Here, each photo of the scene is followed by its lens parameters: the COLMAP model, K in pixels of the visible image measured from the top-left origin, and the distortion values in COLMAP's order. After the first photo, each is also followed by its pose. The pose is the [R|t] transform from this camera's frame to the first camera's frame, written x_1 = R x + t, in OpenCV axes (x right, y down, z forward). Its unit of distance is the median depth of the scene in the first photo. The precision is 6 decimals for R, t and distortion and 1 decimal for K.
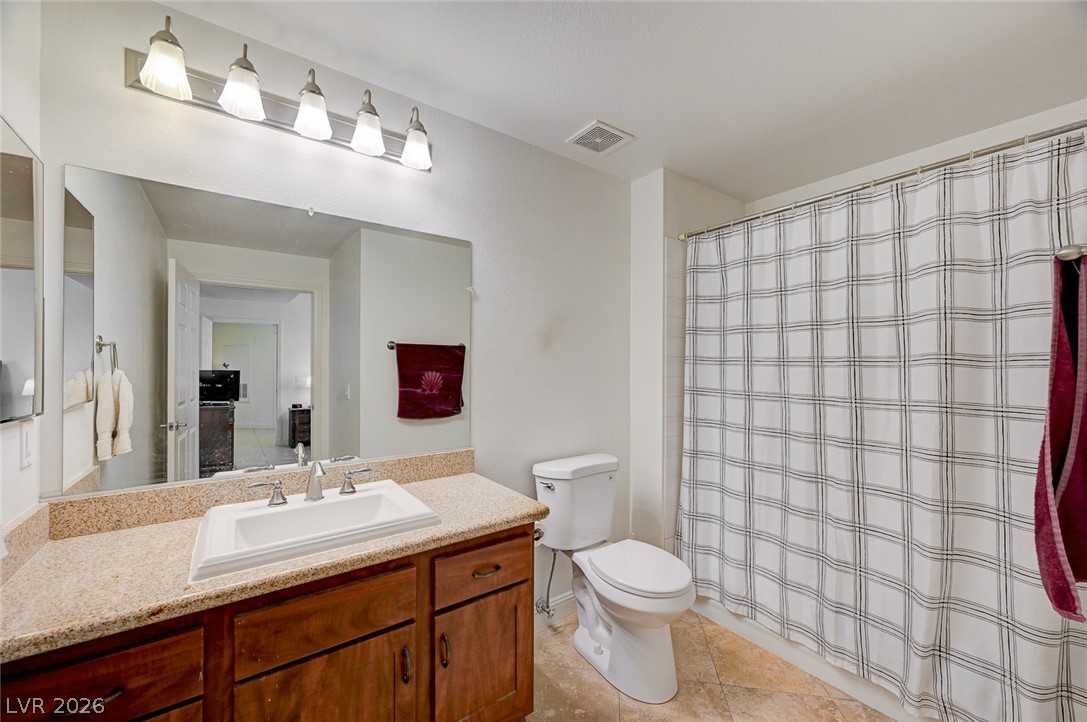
lens RADIAL K [[428.9, 0, 522.4], [0, 428.9, 375.8], [0, 0, 1]] dist [-0.000571, 0.000004]
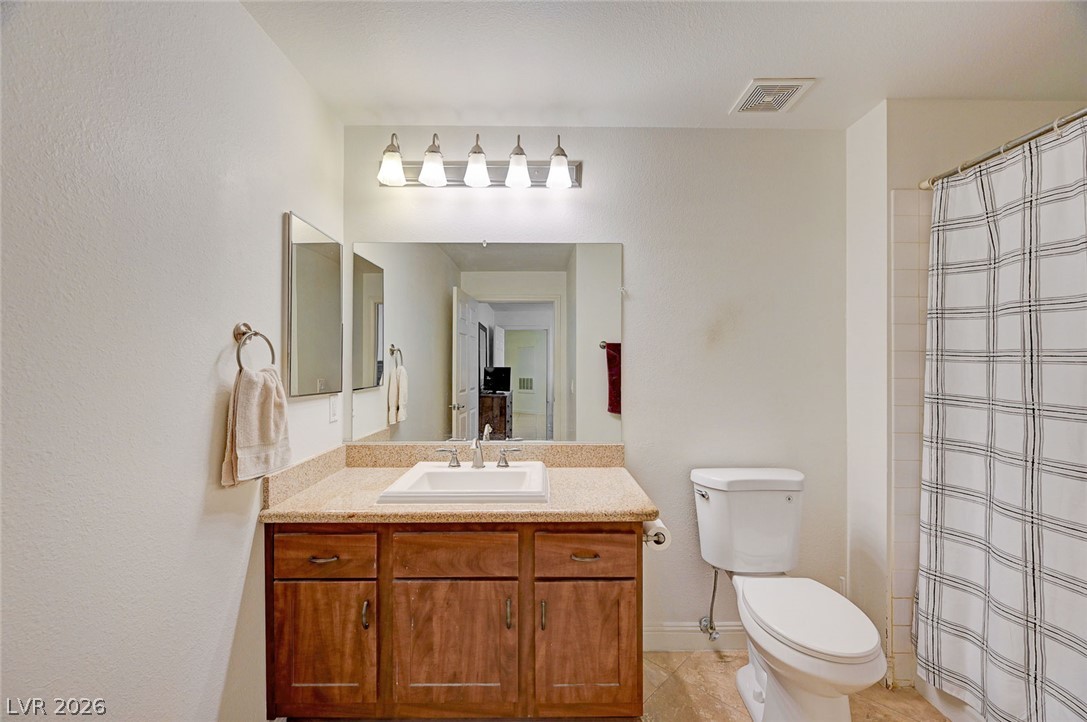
lens RADIAL K [[428.4, 0, 541.1], [0, 428.4, 371.6], [0, 0, 1]] dist [0.000455, 0.000279]
pose [[0.810559, 0.011121, -0.585551, 0.334042], [-0.013536, 0.999908, 0.000254, -0.001698], [0.585500, 0.007720, 0.810635, 0.052398]]
